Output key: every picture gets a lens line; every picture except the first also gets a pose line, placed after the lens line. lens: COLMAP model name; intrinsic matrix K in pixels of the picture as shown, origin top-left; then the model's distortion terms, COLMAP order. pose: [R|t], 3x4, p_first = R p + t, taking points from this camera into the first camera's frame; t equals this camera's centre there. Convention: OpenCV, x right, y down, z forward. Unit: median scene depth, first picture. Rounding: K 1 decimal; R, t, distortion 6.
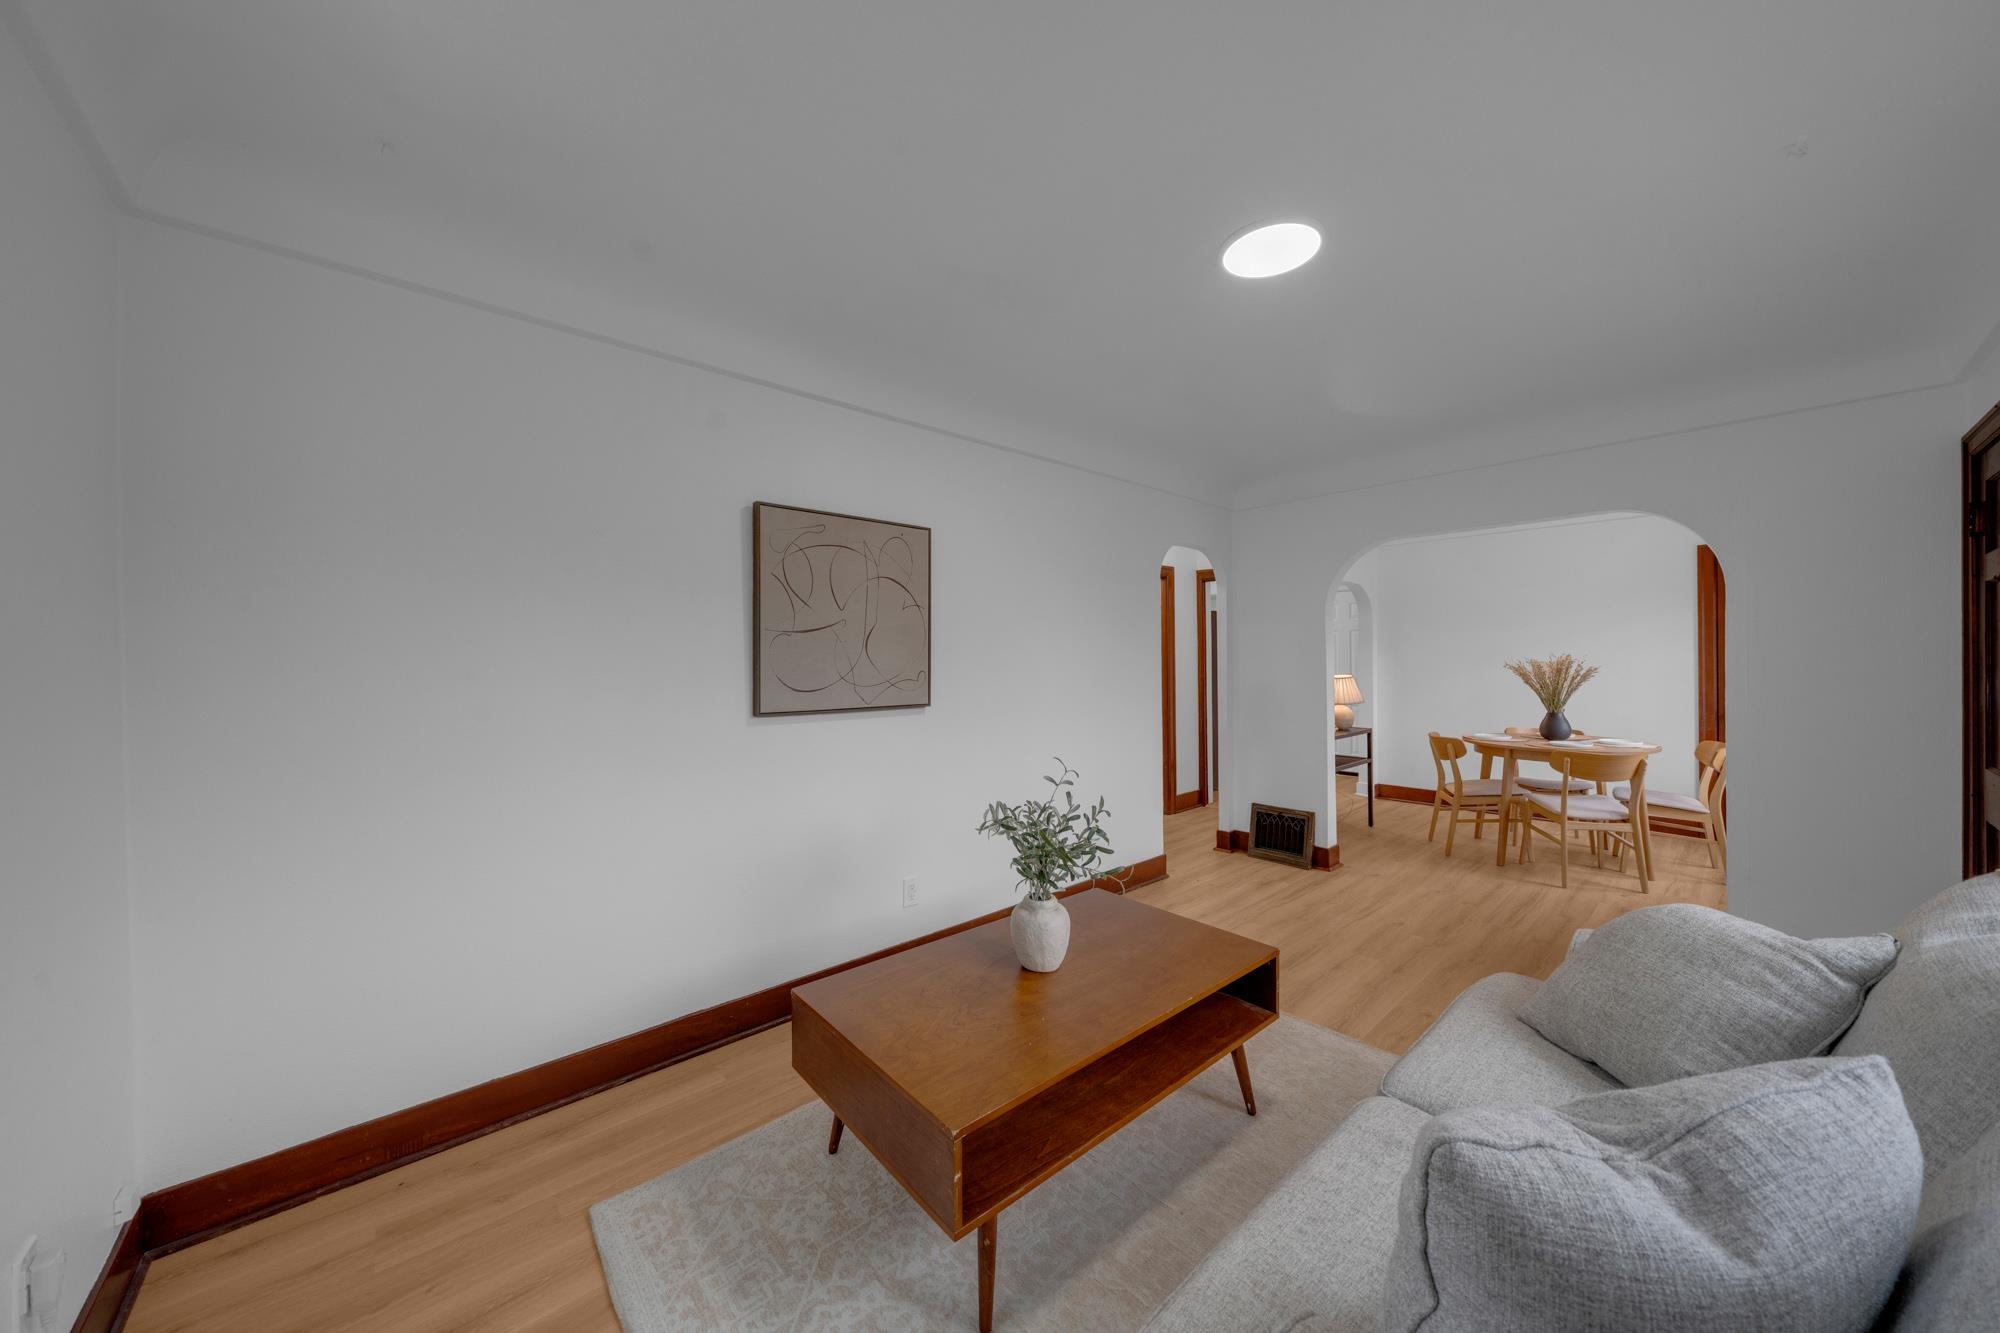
lens RADIAL K [[682.6, 0, 992.5], [0, 682.6, 668.2], [0, 0, 1]] dist [-0.000348, -0.000083]
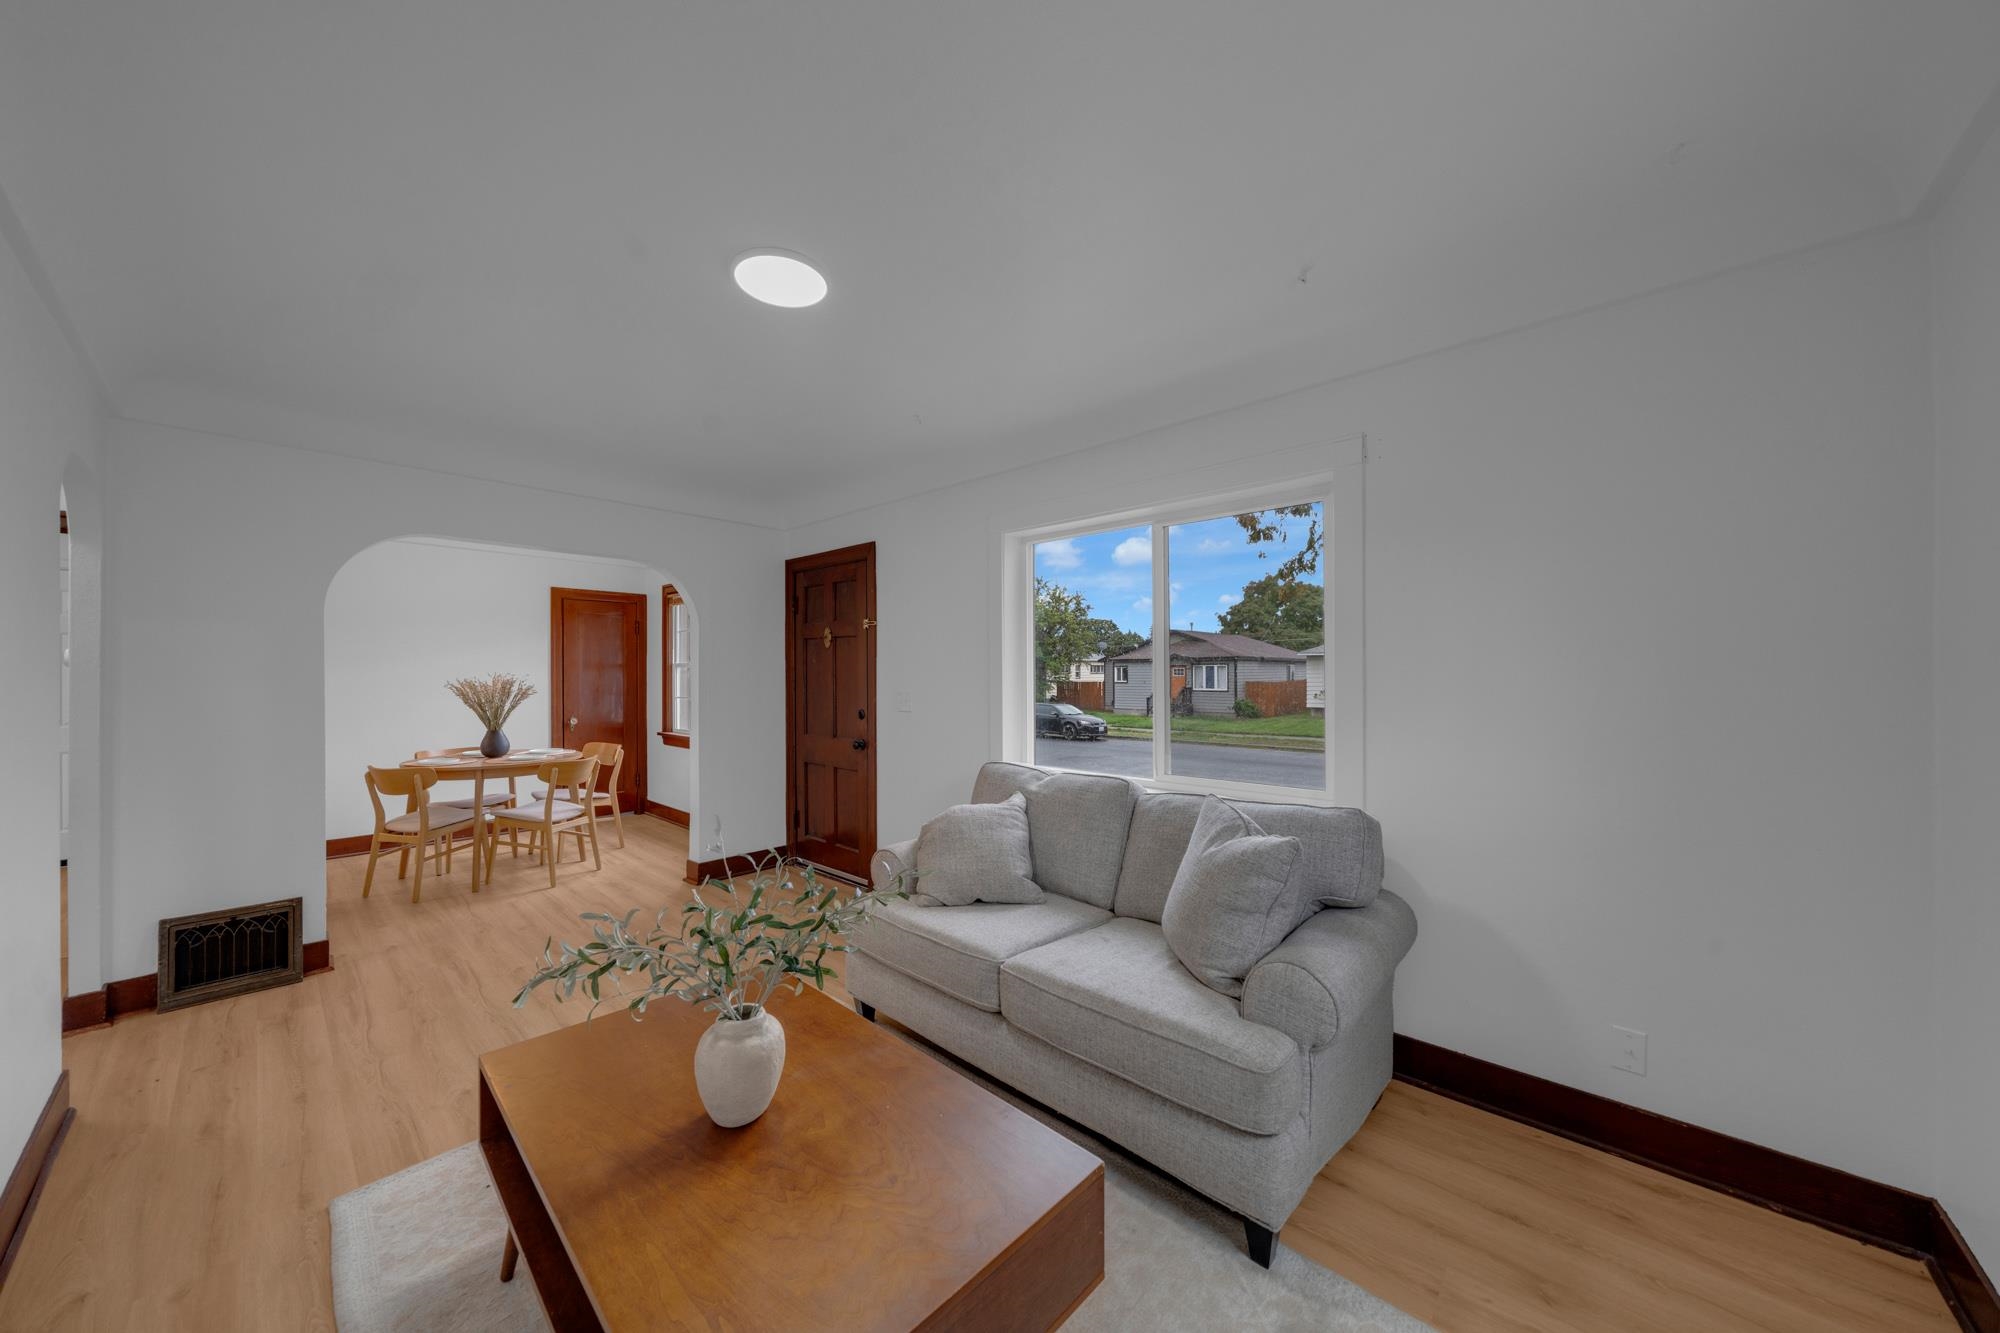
lens RADIAL K [[682.6, 0, 992.5], [0, 682.6, 668.2], [0, 0, 1]] dist [-0.000348, -0.000083]
pose [[-0.125371, 0.025298, 0.991787, -0.308135], [0.006730, 0.999674, -0.024649, 0.002159], [-0.992087, 0.003585, -0.125500, 0.389101]]
